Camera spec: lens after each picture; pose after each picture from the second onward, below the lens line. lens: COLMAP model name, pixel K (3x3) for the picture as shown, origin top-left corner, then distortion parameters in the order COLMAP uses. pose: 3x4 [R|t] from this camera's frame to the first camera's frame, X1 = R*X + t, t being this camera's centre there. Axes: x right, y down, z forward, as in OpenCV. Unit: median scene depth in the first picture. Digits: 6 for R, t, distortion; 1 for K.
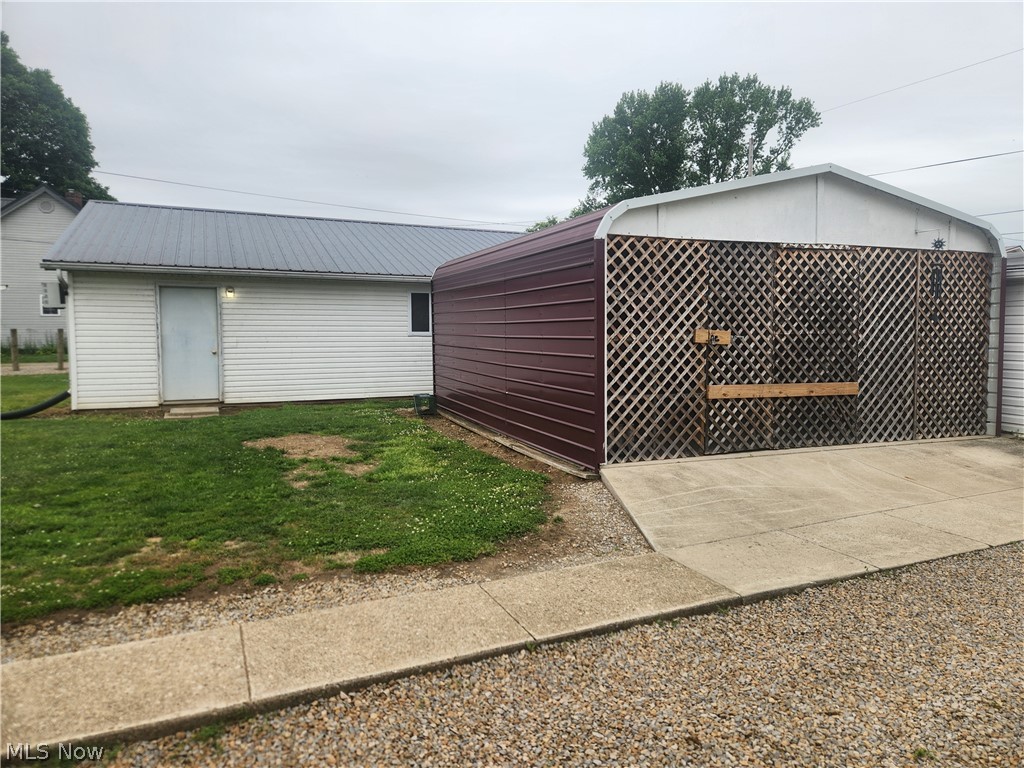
lens RADIAL K [[683.5, 0, 511.8], [0, 683.5, 370.0], [0, 0, 1]] dist [0.044759, -0.002797]
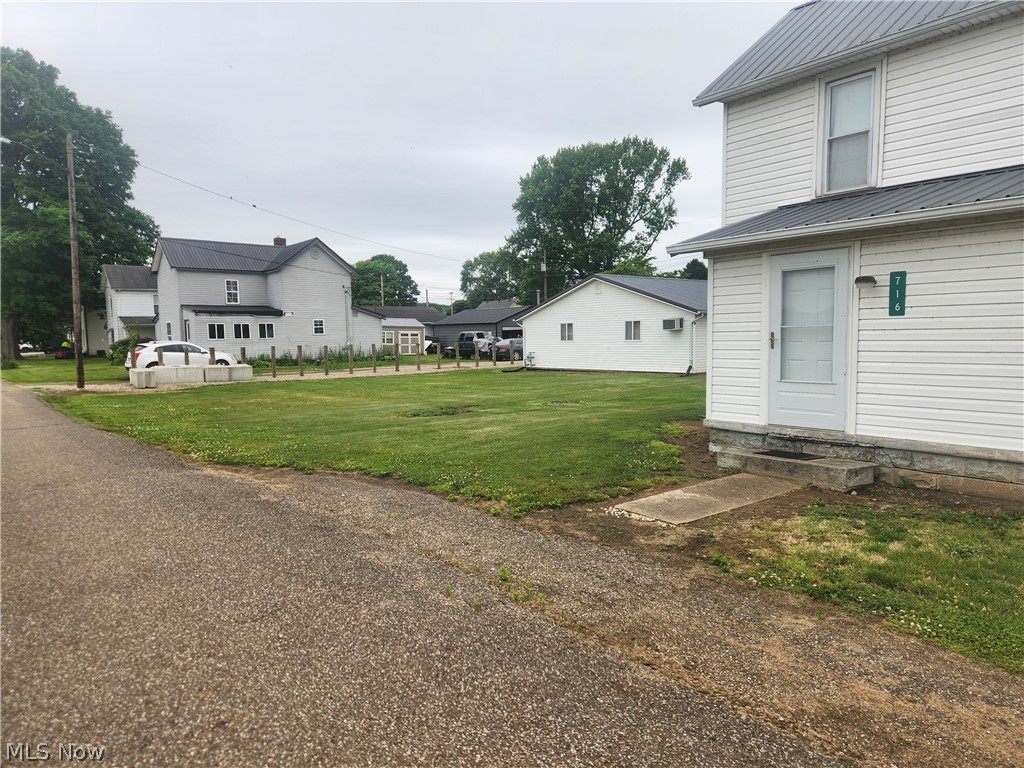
lens RADIAL K [[672.2, 0, 512.0], [0, 672.2, 384.0], [0, 0, 1]] dist [0.091940, -0.087297]
pose [[0.955994, -0.042859, 0.290241, -2.935534], [0.039653, 0.999070, 0.016919, 0.045771], [-0.290696, -0.004666, 0.956804, -1.586810]]
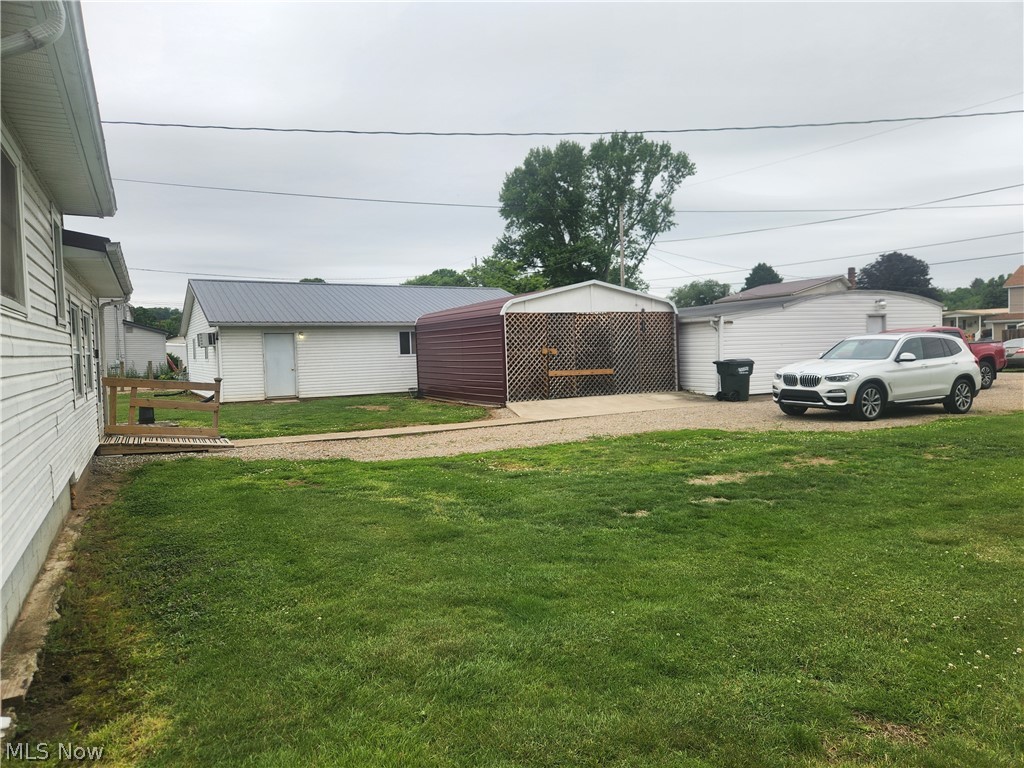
lens RADIAL K [[683.5, 0, 511.8], [0, 683.5, 370.0], [0, 0, 1]] dist [0.044759, -0.002797]
pose [[0.993306, -0.032672, 0.110799, -0.114313], [0.036295, 0.998865, -0.030841, 0.087089], [-0.109666, 0.034656, 0.993364, -1.380099]]
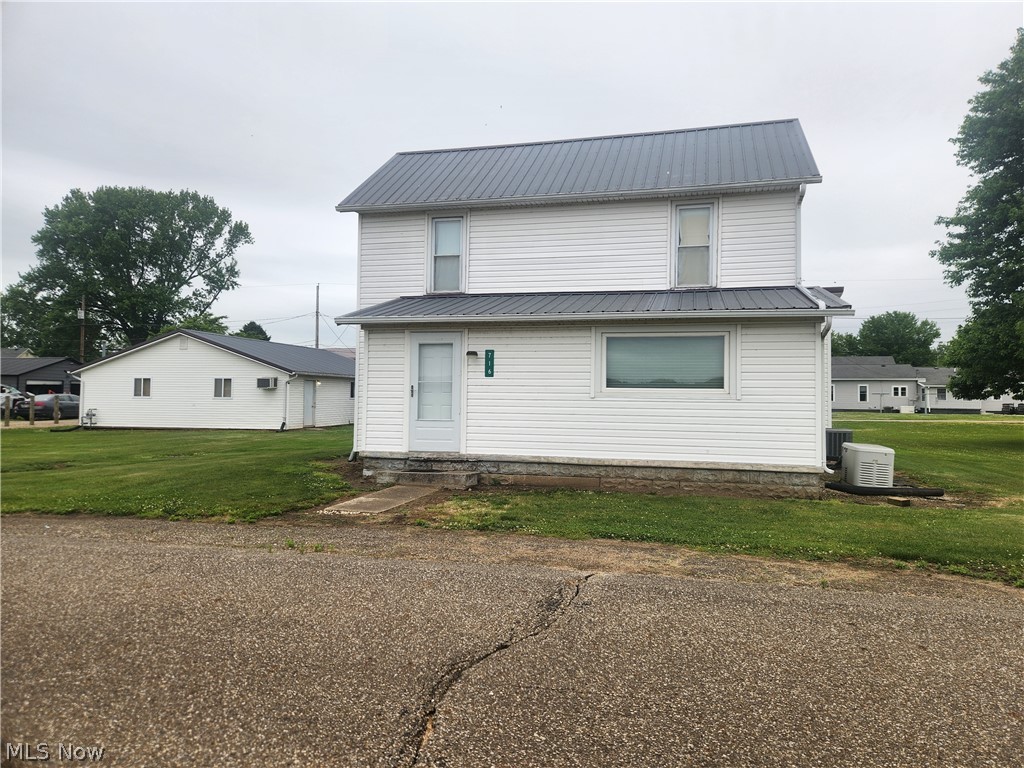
lens RADIAL K [[683.5, 0, 511.8], [0, 683.5, 370.0], [0, 0, 1]] dist [0.044759, -0.002797]
pose [[0.593082, 0.033867, 0.804429, -3.414337], [0.041426, 0.996508, -0.072496, 0.092798], [-0.804075, 0.076321, 0.589608, -1.803226]]
